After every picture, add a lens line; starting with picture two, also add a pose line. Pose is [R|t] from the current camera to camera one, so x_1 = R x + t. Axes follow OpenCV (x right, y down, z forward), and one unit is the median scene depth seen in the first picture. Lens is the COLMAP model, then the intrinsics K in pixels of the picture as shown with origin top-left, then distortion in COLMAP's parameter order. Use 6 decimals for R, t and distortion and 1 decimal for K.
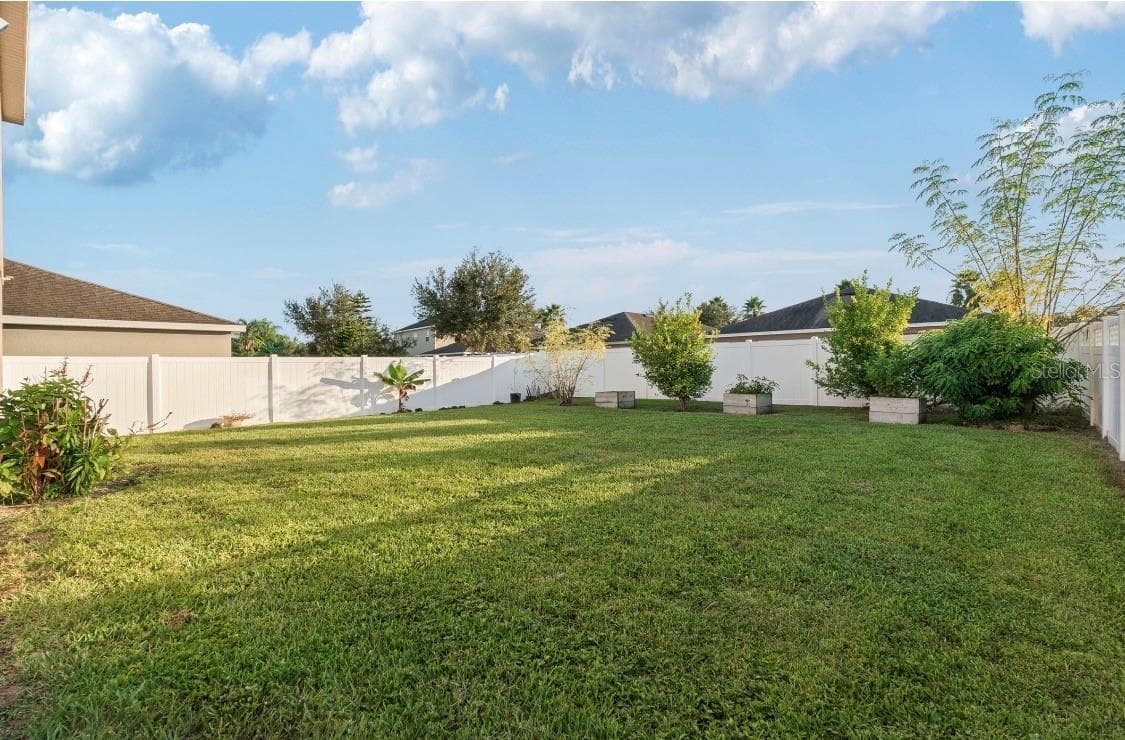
lens RADIAL K [[504.6, 0, 562.5], [0, 504.6, 370.0], [0, 0, 1]] dist [0.001572, 0.000179]
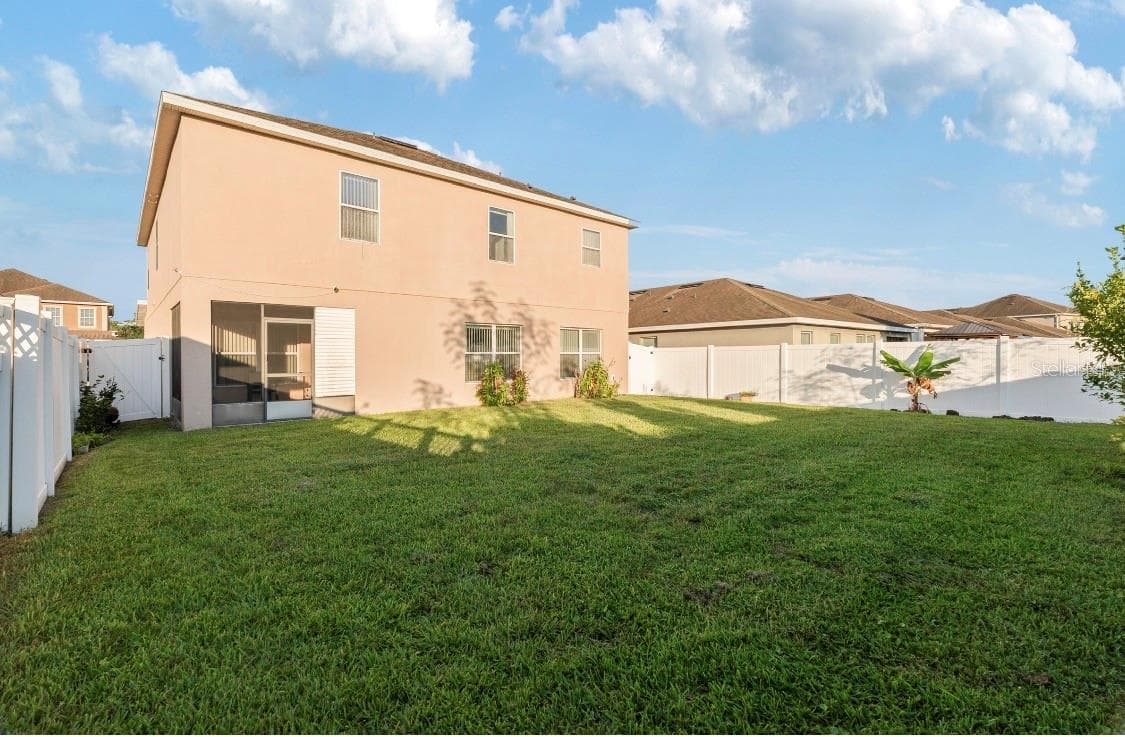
lens RADIAL K [[504.6, 0, 562.5], [0, 504.6, 368.5], [0, 0, 1]] dist [0.001572, 0.000179]
pose [[-0.116906, 0.043550, -0.992188, 0.568204], [0.006535, 0.999050, 0.043081, -0.022333], [0.993121, -0.001448, -0.117080, 0.593322]]
